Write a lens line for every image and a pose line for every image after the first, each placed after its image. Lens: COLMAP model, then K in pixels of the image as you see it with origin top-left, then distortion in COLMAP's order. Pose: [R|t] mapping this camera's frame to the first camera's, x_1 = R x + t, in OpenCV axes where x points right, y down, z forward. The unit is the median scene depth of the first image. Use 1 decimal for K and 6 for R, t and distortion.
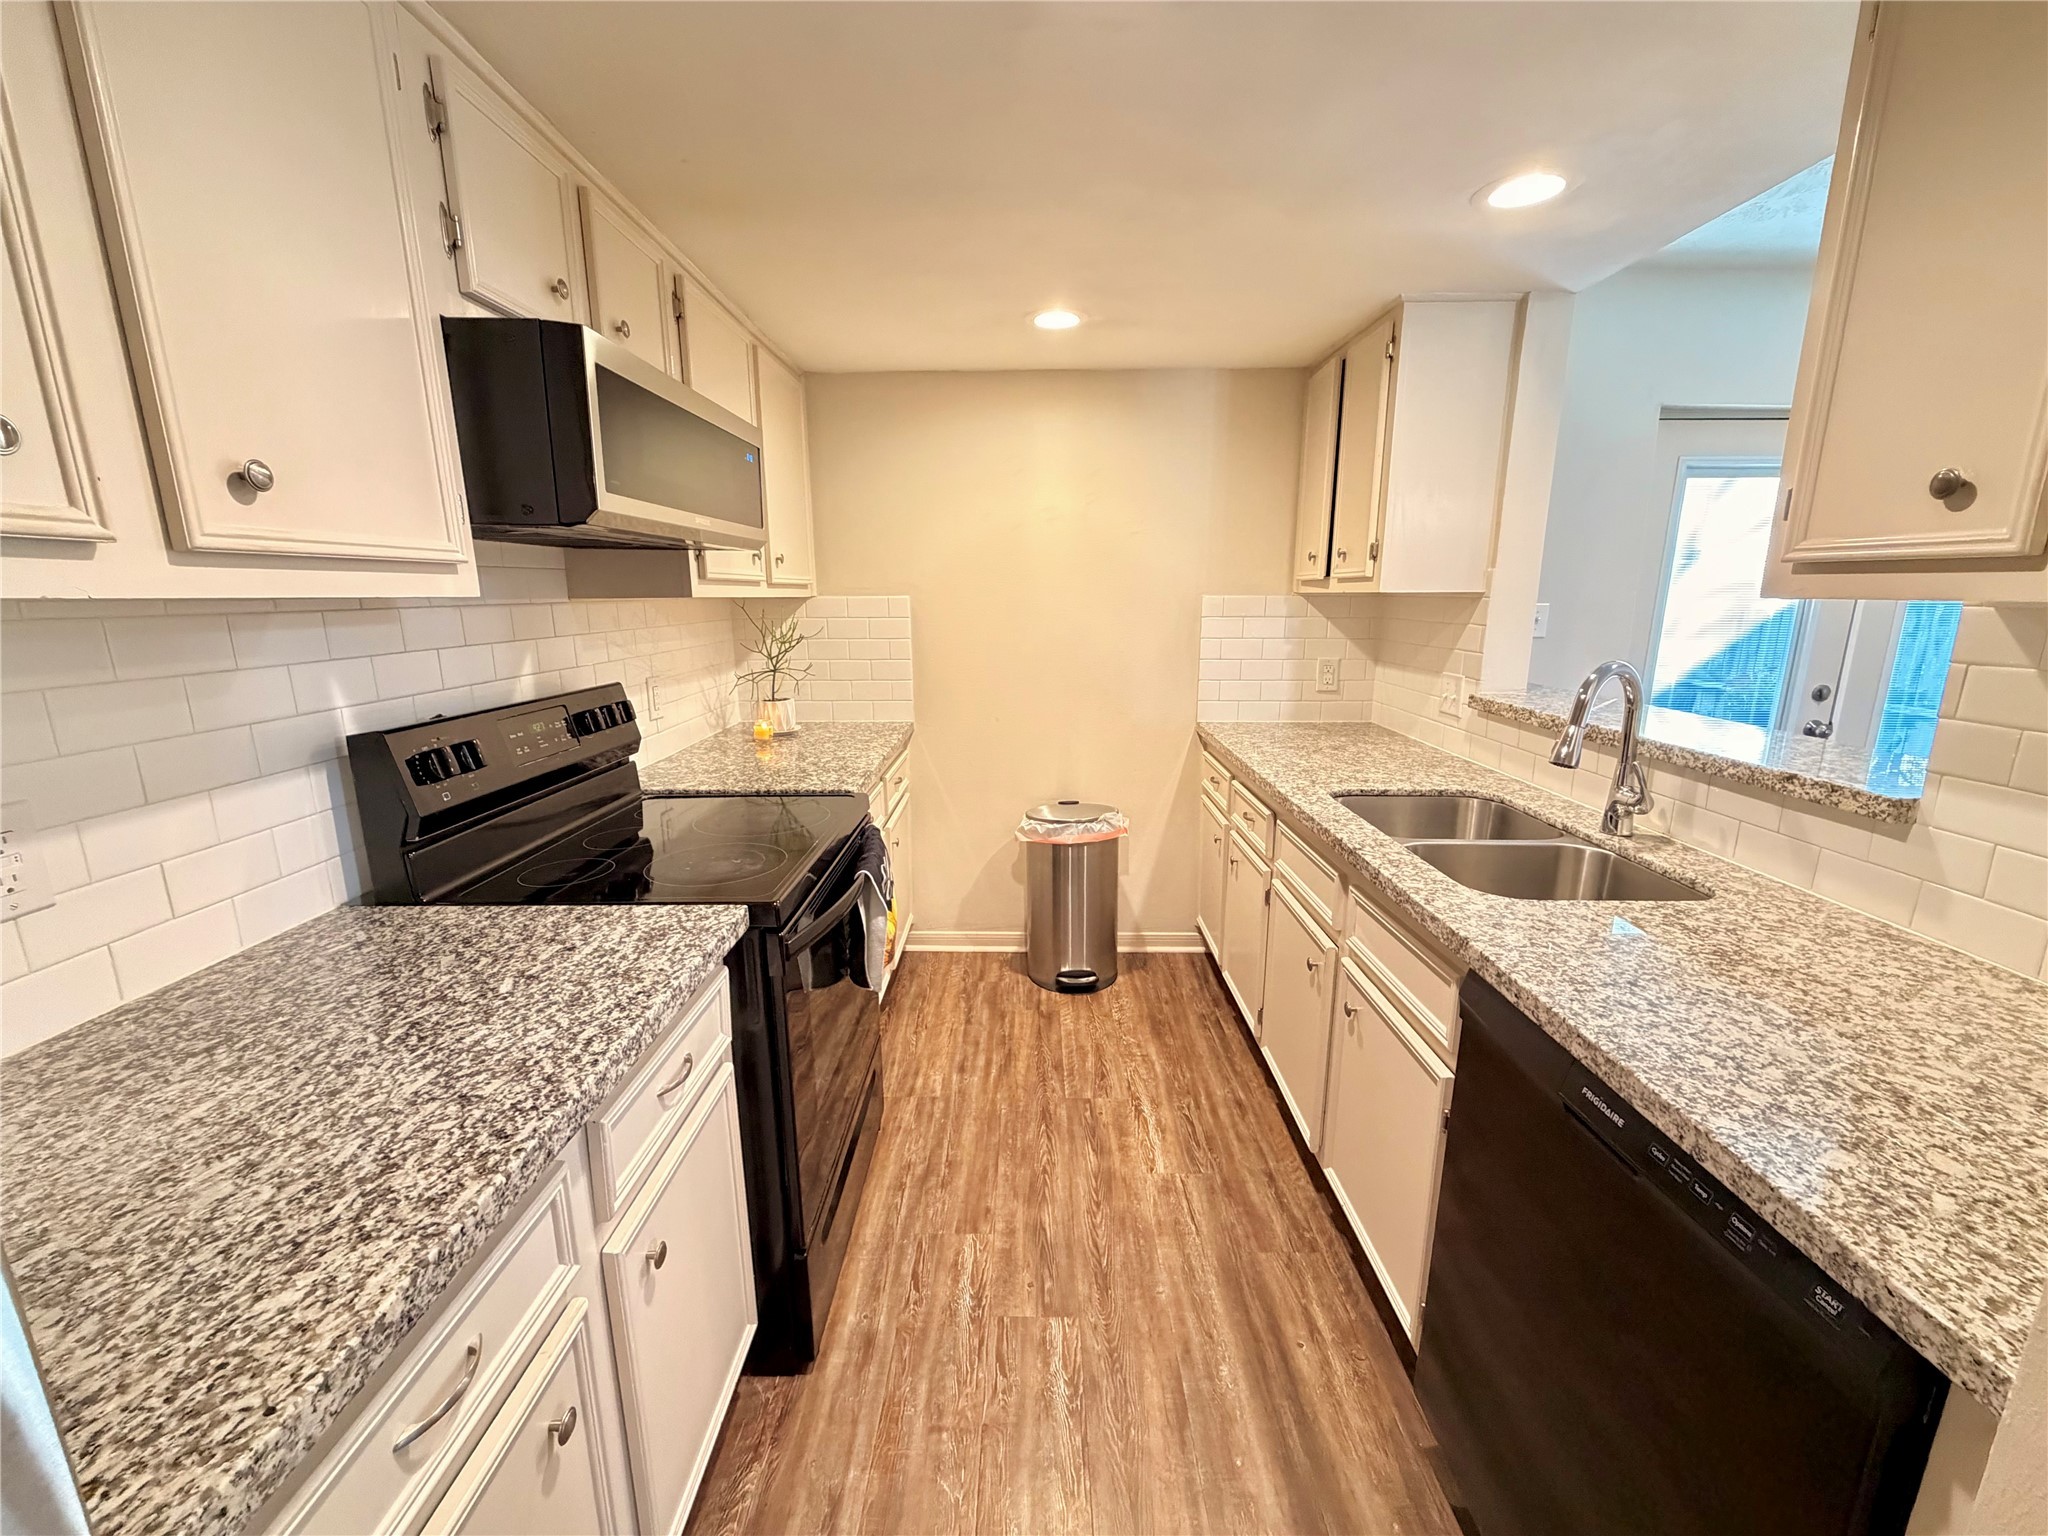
lens RADIAL K [[815.0, 0, 1014.2], [0, 815.0, 765.1], [0, 0, 1]] dist [0.001063, -0.000190]
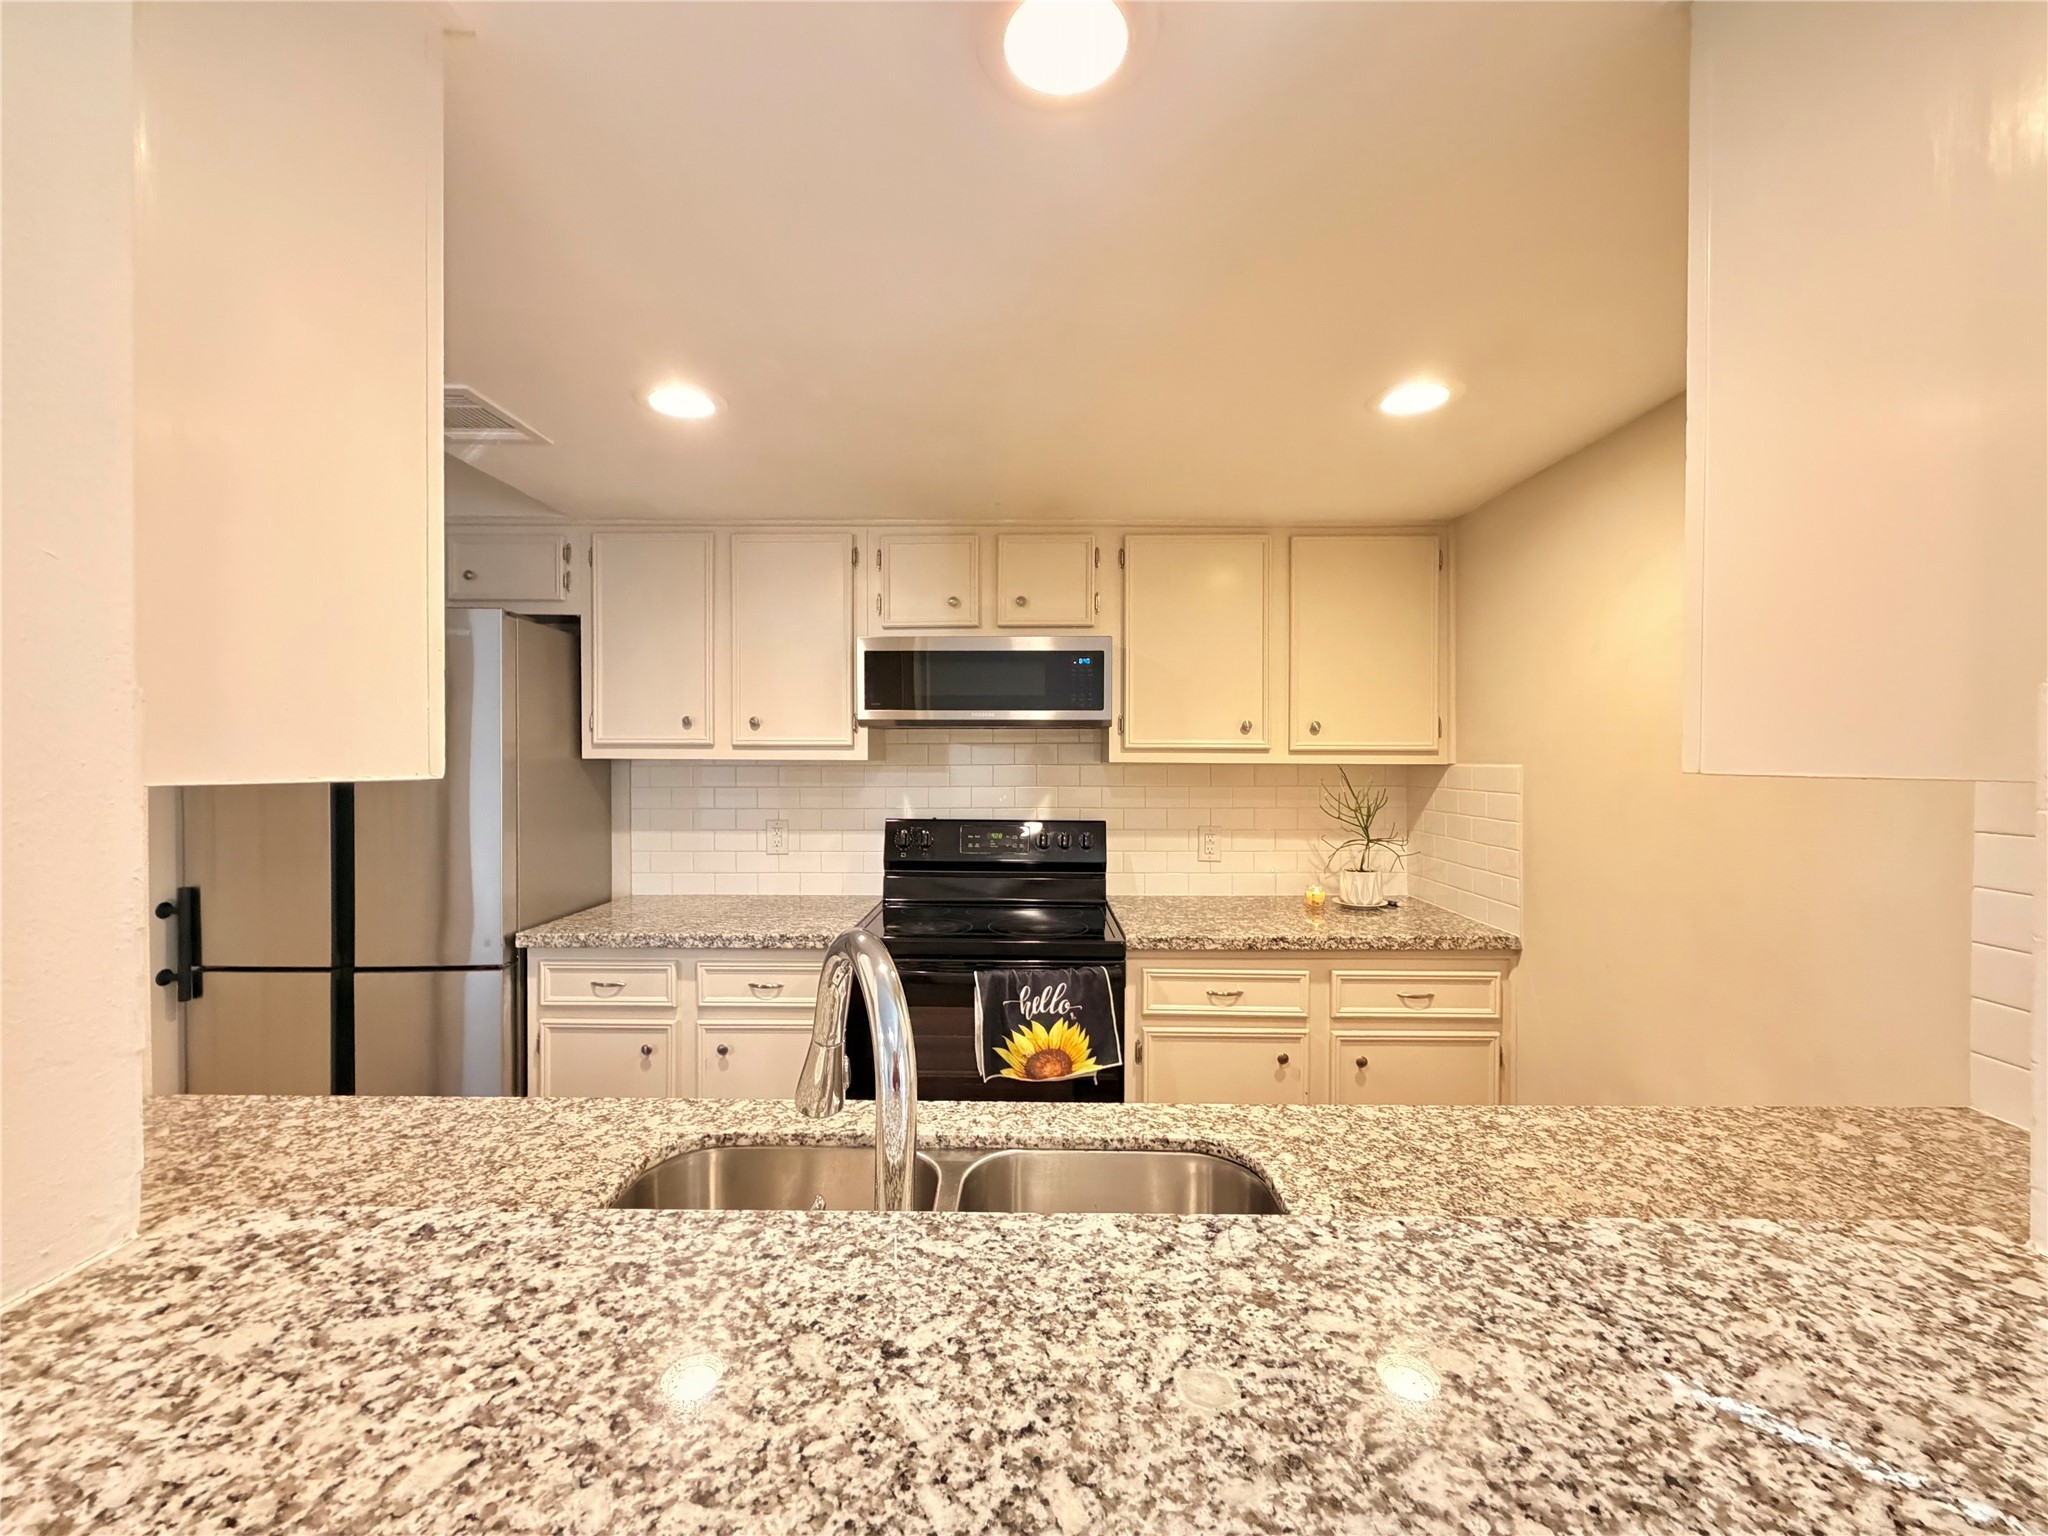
lens RADIAL K [[815.0, 0, 1020.9], [0, 815.0, 769.8], [0, 0, 1]] dist [0.001063, -0.000190]
pose [[0.004892, 0.021214, -0.999763, 1.363136], [-0.209878, 0.977529, 0.019715, -0.276124], [0.977715, 0.209731, 0.009235, 1.239095]]
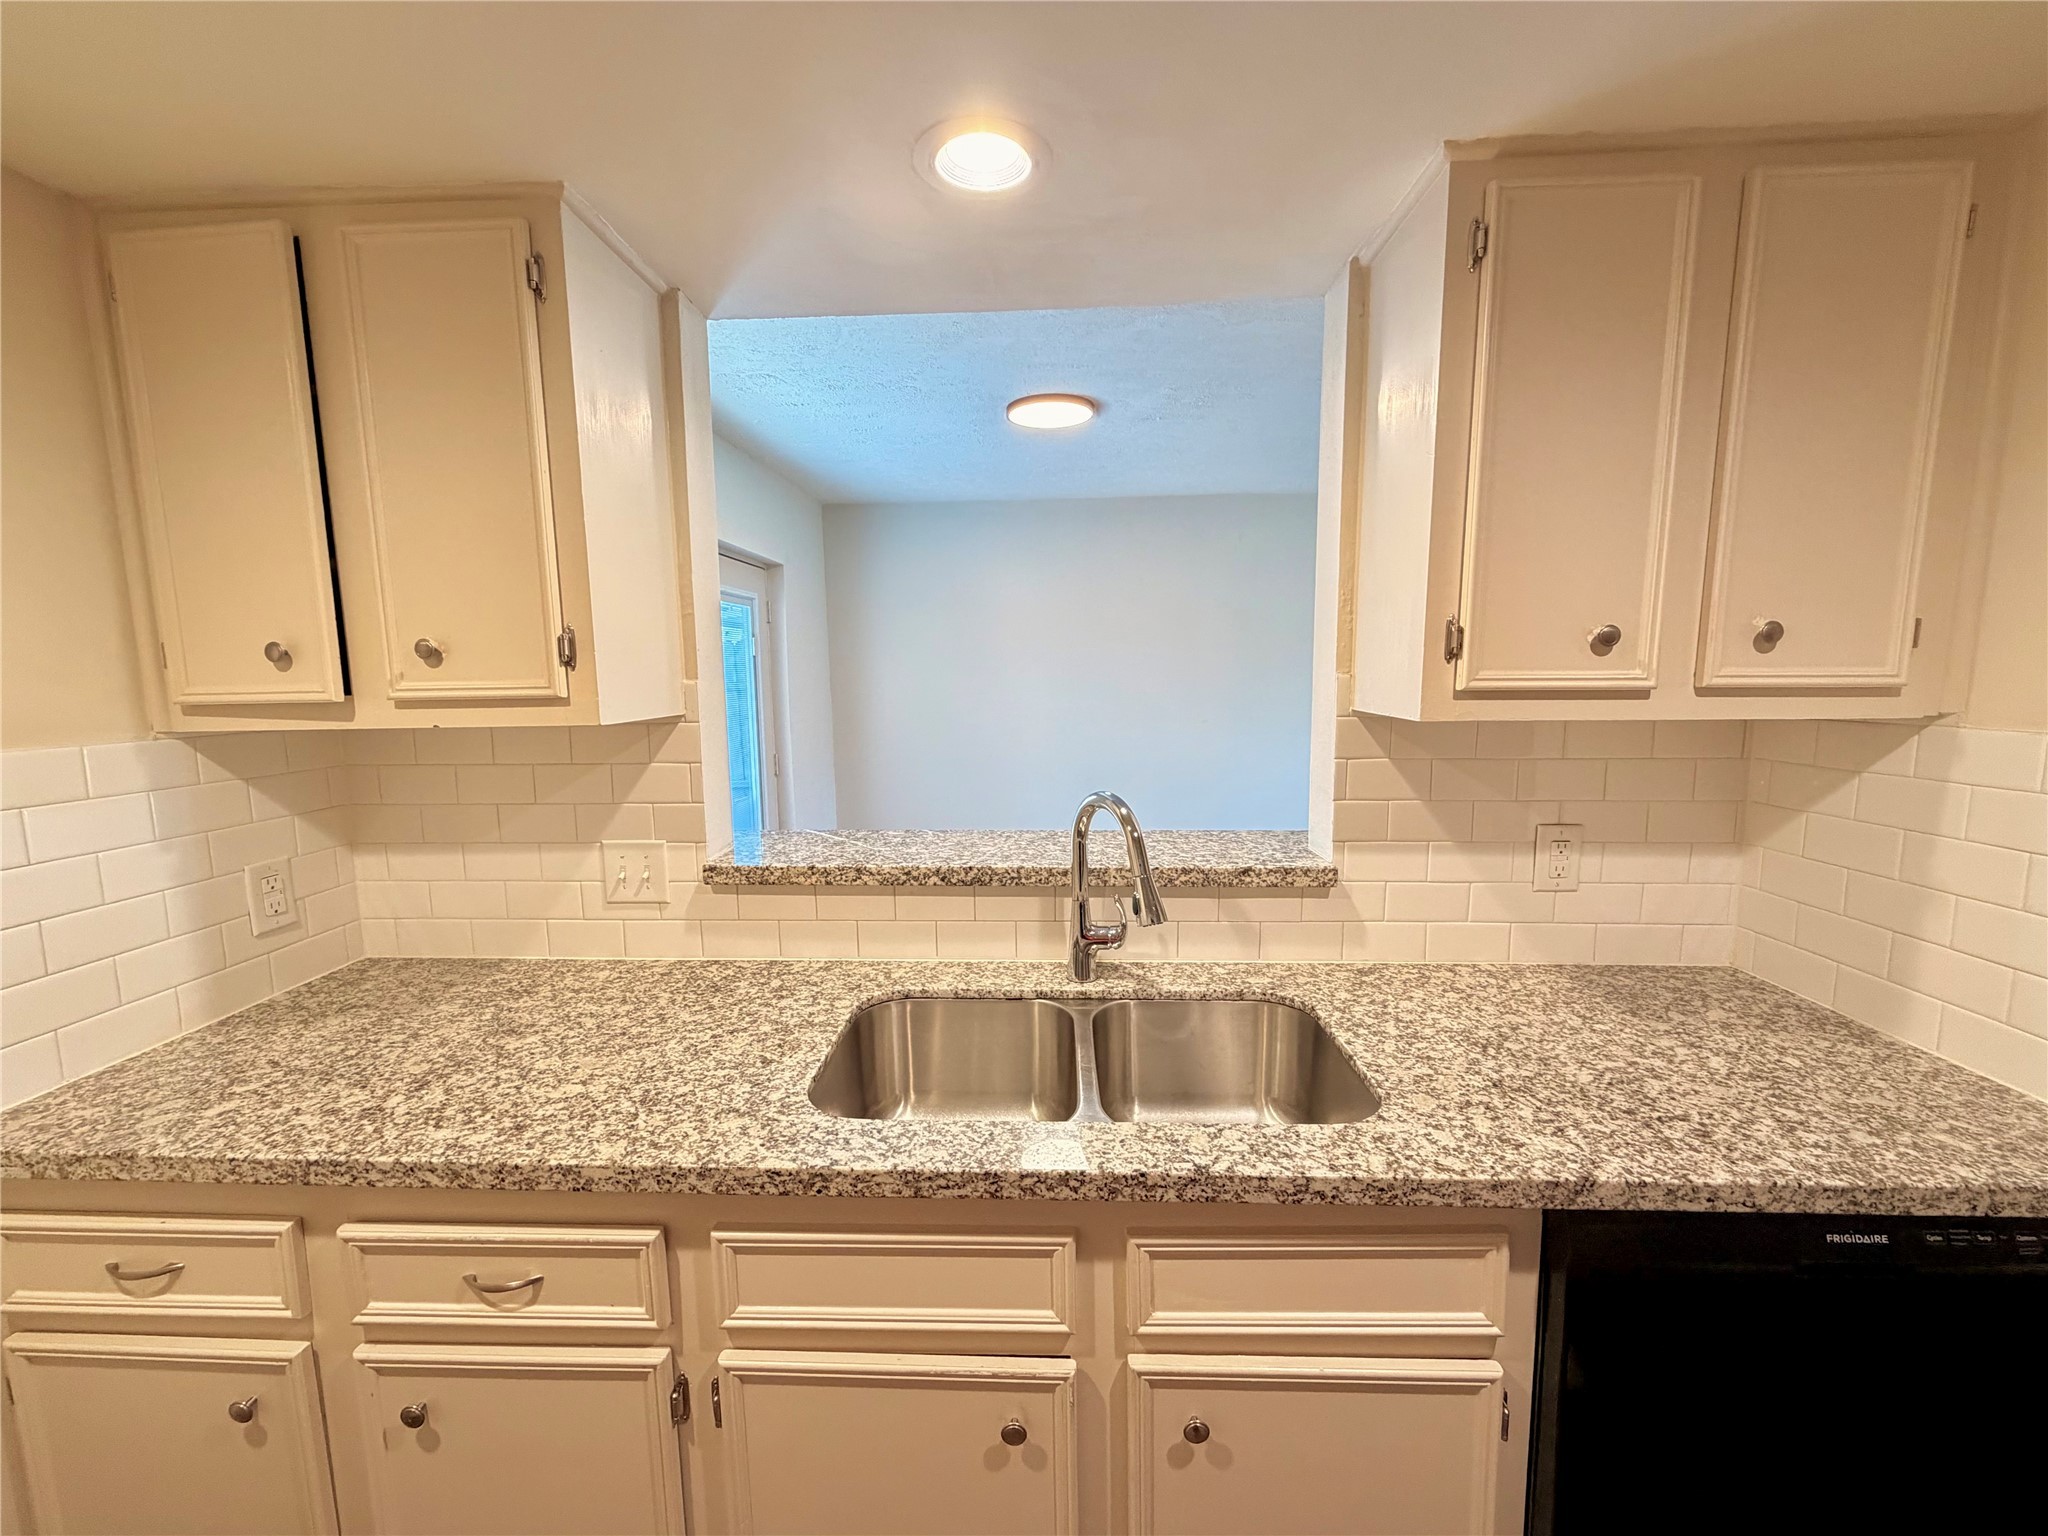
lens RADIAL K [[815.0, 0, 1016.7], [0, 815.0, 770.5], [0, 0, 1]] dist [0.001063, -0.000190]
pose [[0.024218, -0.122578, 0.992163, -0.144211], [0.221009, 0.968555, 0.114267, -0.314476], [-0.974971, 0.216510, 0.050548, 1.219459]]
